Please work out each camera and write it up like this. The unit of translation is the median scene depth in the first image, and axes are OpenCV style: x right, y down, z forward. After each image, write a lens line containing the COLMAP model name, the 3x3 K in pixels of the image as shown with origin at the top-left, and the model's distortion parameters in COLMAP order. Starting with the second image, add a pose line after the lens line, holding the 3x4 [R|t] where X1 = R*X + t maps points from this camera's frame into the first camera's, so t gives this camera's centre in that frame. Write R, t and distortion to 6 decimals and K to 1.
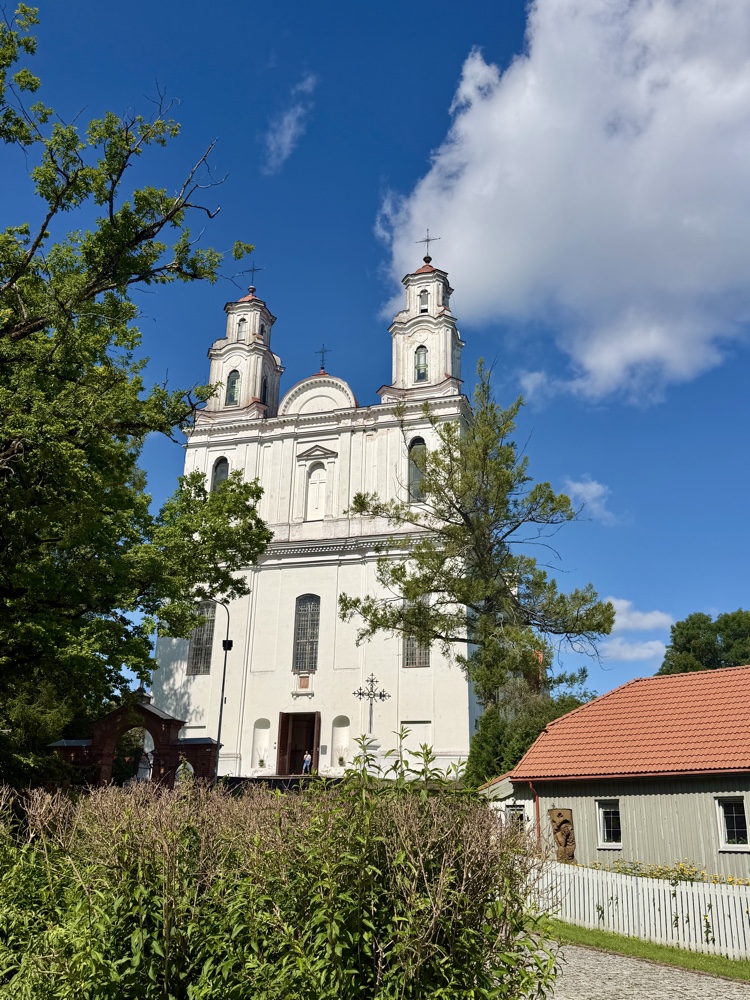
lens RADIAL K [[853.1, 0, 375.0], [0, 853.1, 500.0], [0, 0, 1]] dist [0.096774, 0.002756]
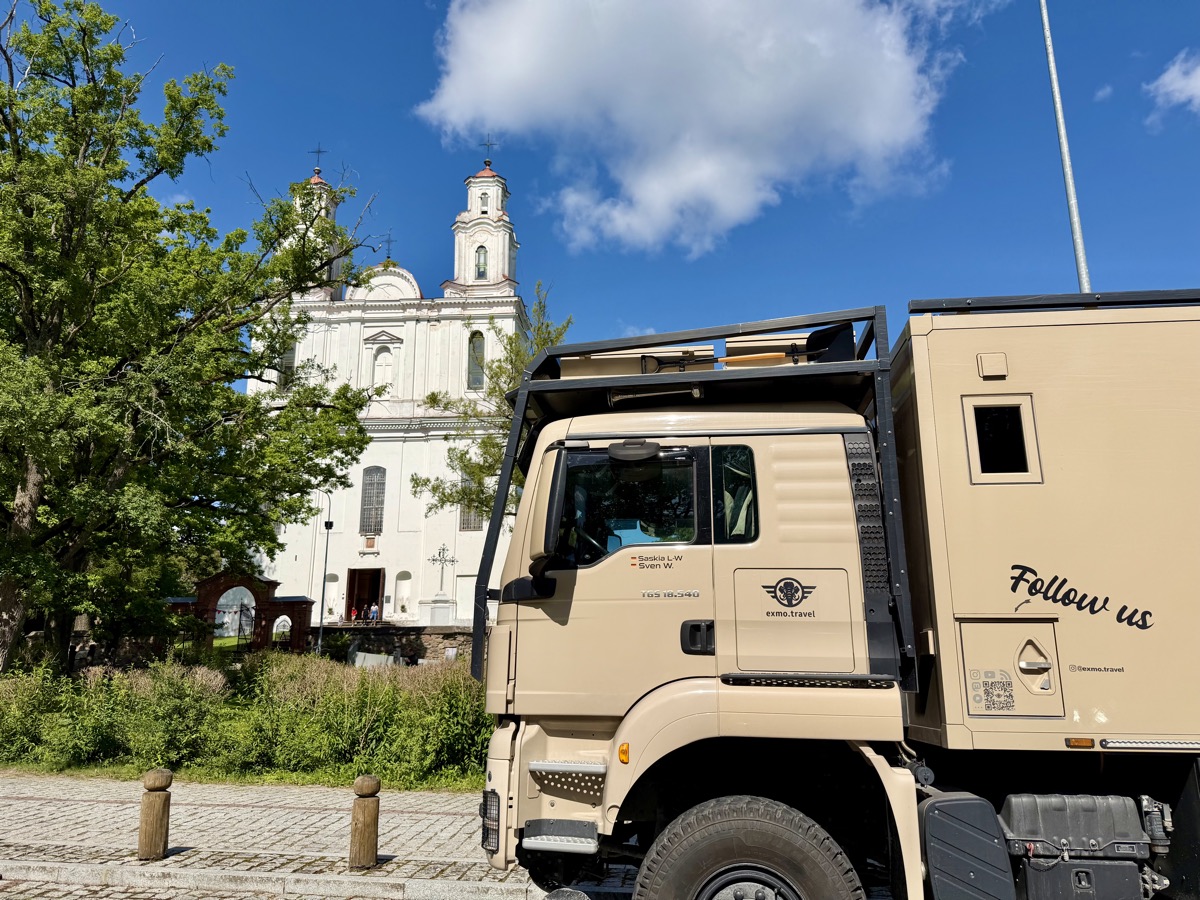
lens RADIAL K [[812.8, 0, 600.0], [0, 812.8, 450.0], [0, 0, 1]] dist [0.000855, -0.000974]
pose [[0.974013, 0.021124, 0.225505, -0.030829], [-0.046948, 0.992847, 0.109778, -0.042118], [-0.221573, -0.117512, 0.968037, -0.098167]]
